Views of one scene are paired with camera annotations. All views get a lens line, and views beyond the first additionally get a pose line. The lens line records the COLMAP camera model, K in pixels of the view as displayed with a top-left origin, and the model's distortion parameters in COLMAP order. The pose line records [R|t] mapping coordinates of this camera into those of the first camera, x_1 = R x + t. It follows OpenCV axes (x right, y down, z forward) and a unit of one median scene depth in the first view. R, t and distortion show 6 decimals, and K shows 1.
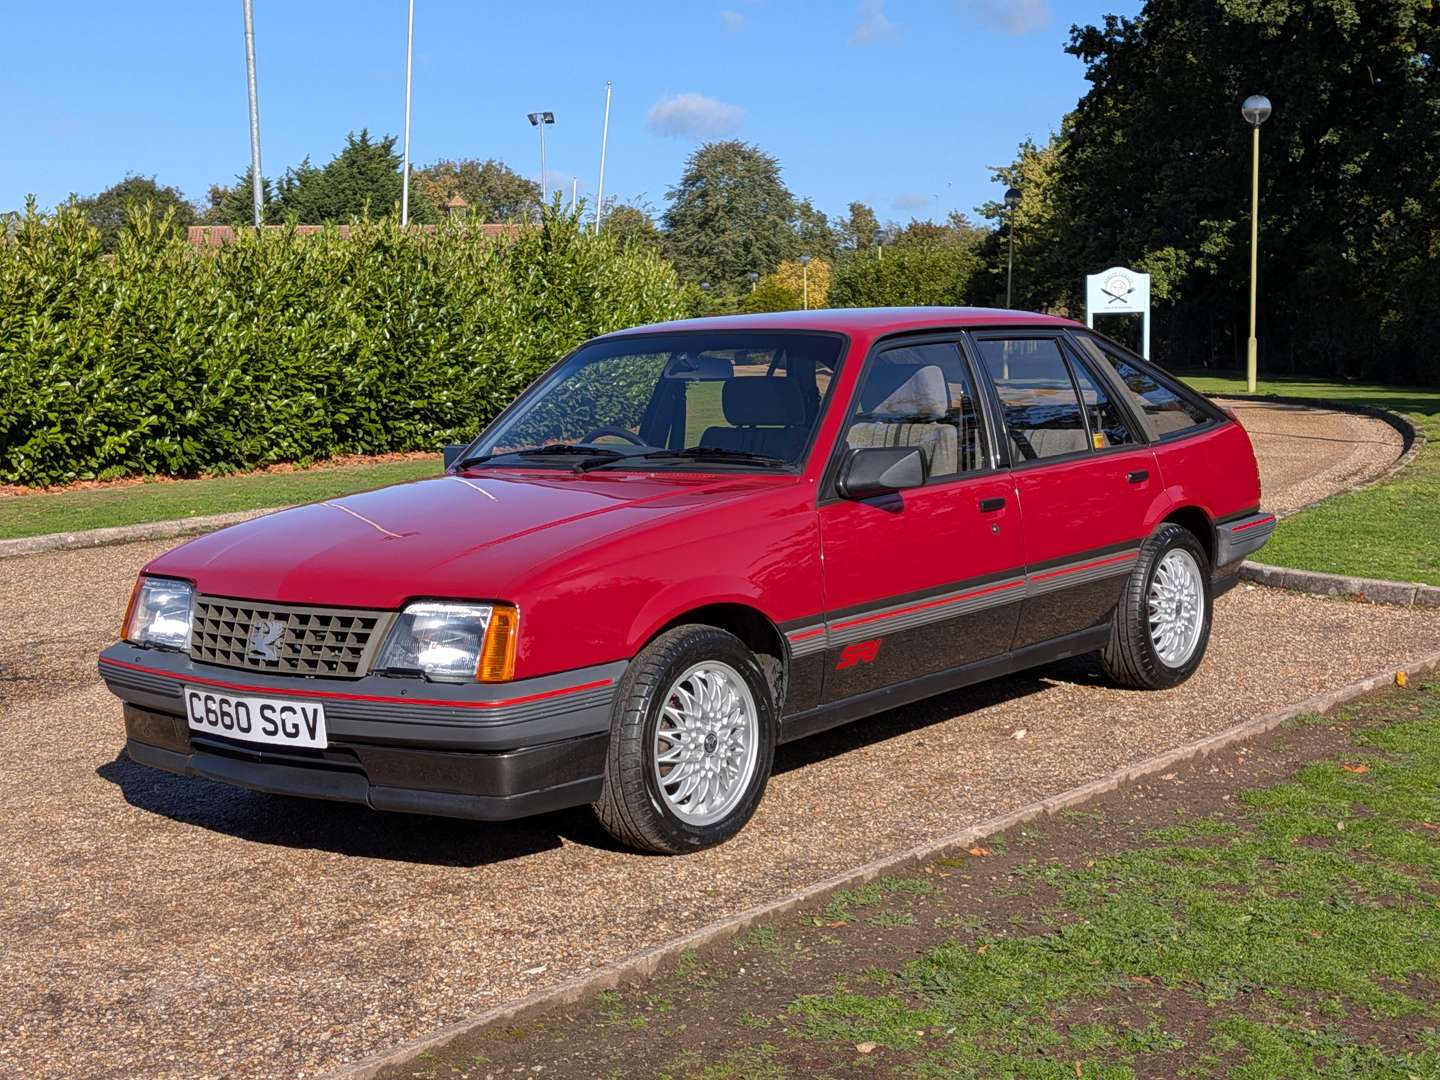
lens RADIAL K [[2033.9, 0, 720.0], [0, 2033.9, 540.0], [0, 0, 1]] dist [0.157946, -0.945087]
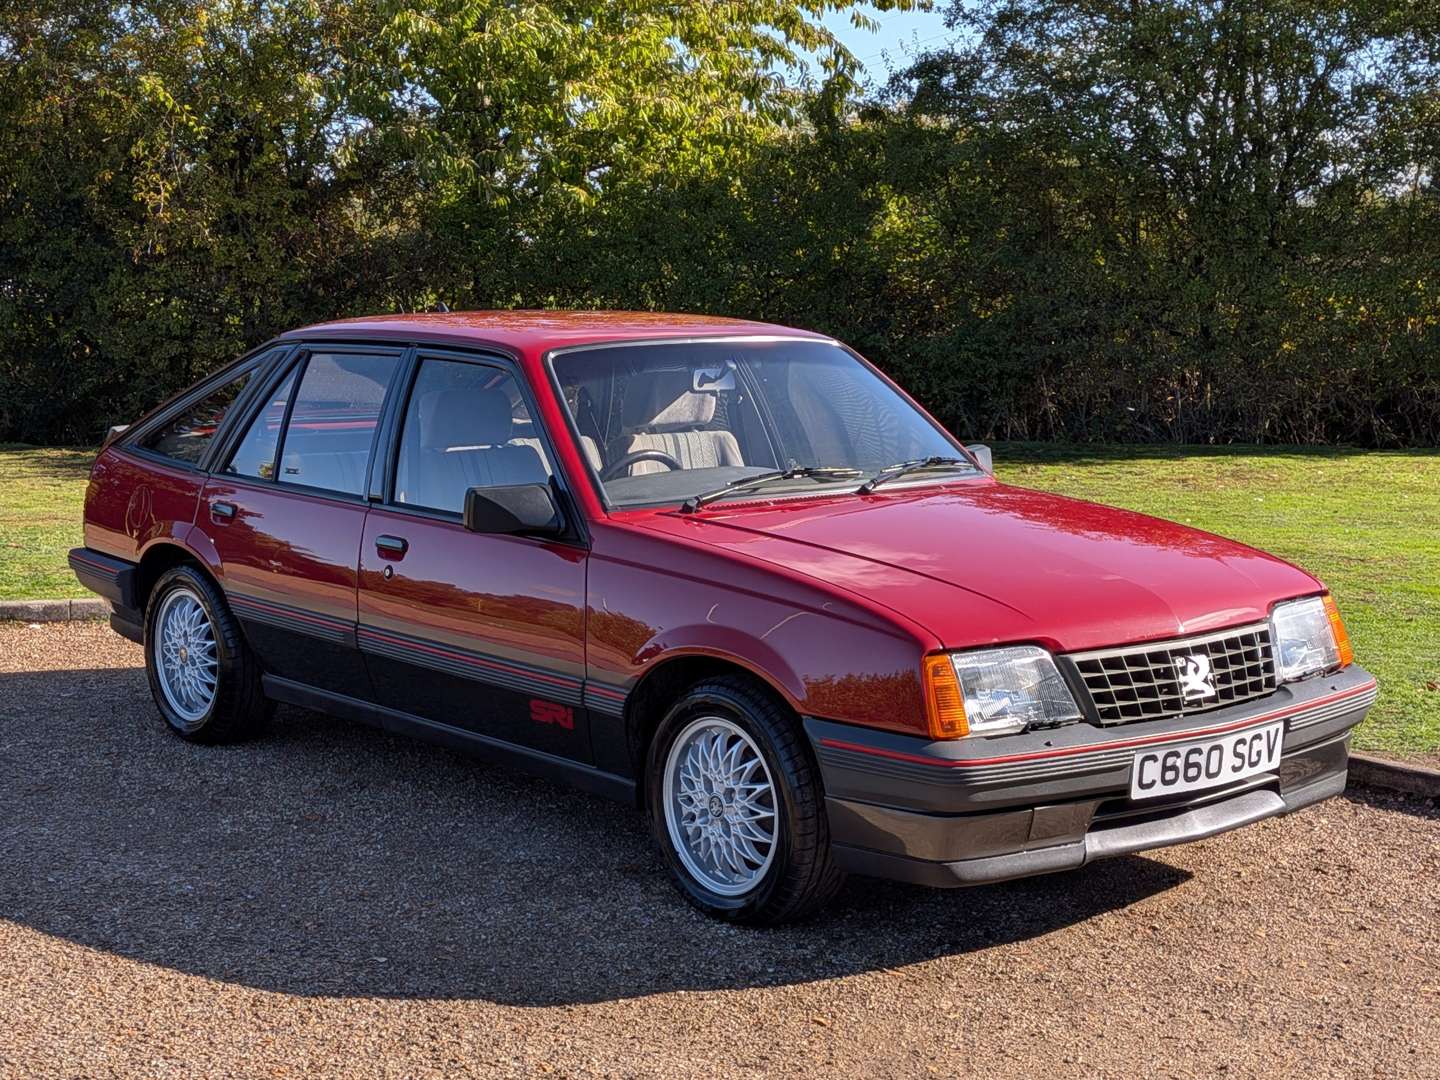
lens RADIAL K [[2370.4, 0, 720.0], [0, 2370.4, 540.0], [0, 0, 1]] dist [0.099713, -0.102420]
pose [[0.200839, -0.086579, 0.975791, -1.322720], [0.095438, 0.993078, 0.068469, -0.107681], [-0.974964, 0.079376, 0.207712, 0.991611]]
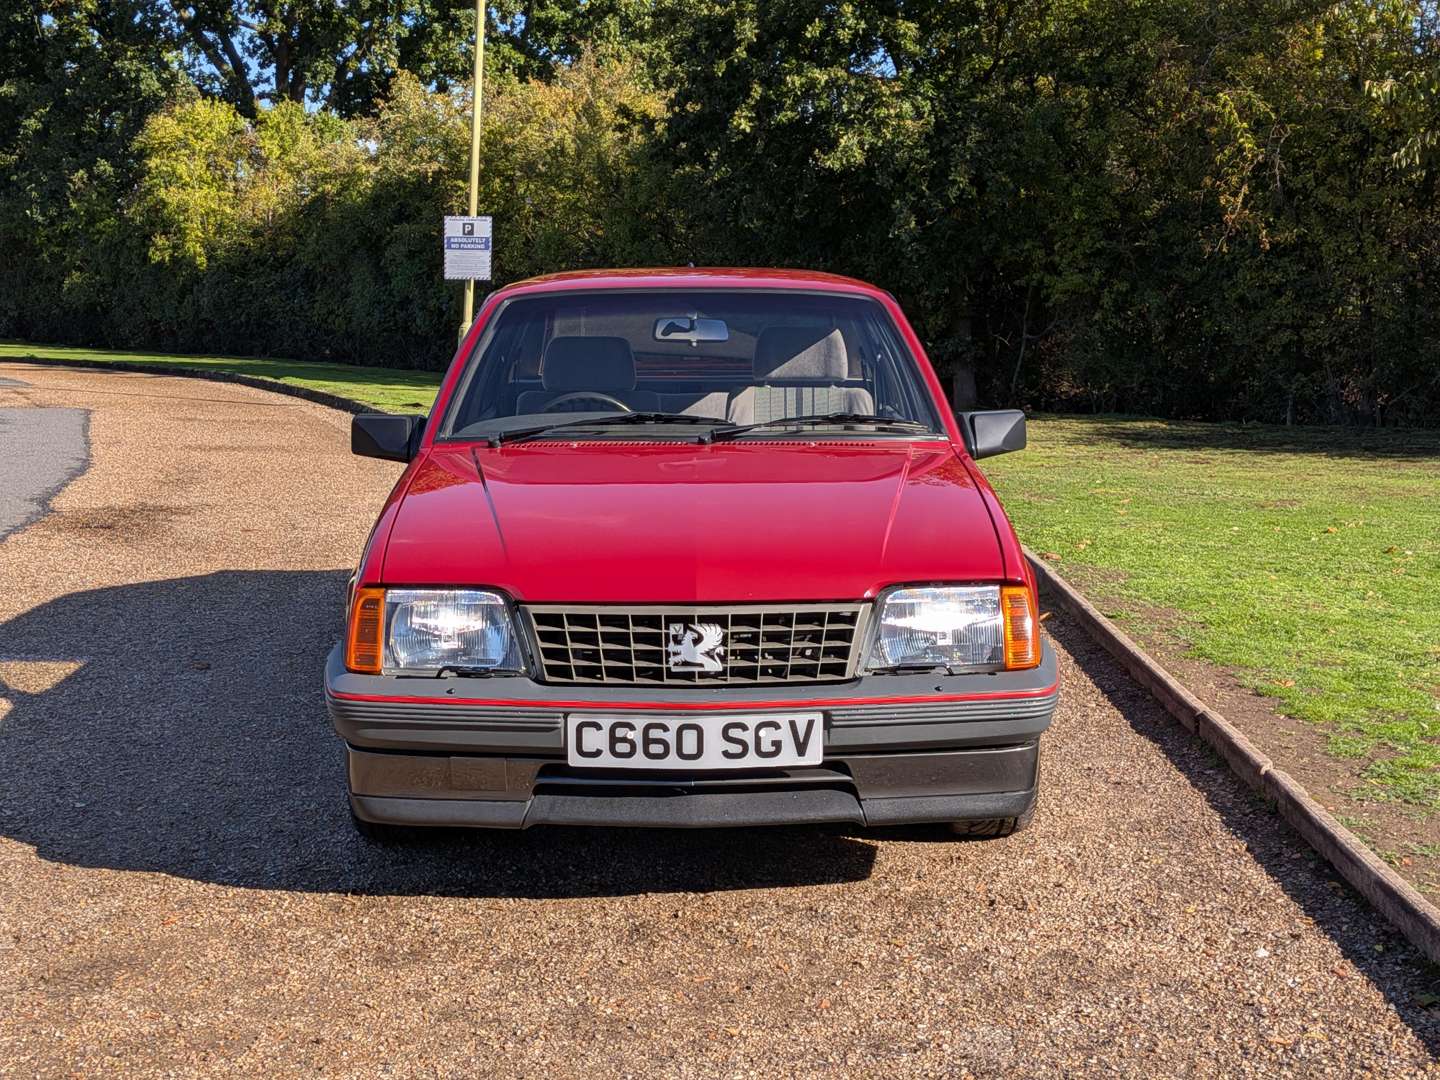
lens RADIAL K [[2052.4, 0, 717.0], [0, 2052.4, 503.7], [0, 0, 1]] dist [0.096026, -0.247812]
pose [[0.771635, -0.041376, 0.634719, -0.758568], [0.041273, 0.999036, 0.014948, -0.023050], [-0.634725, 0.014662, 0.772599, 0.343239]]
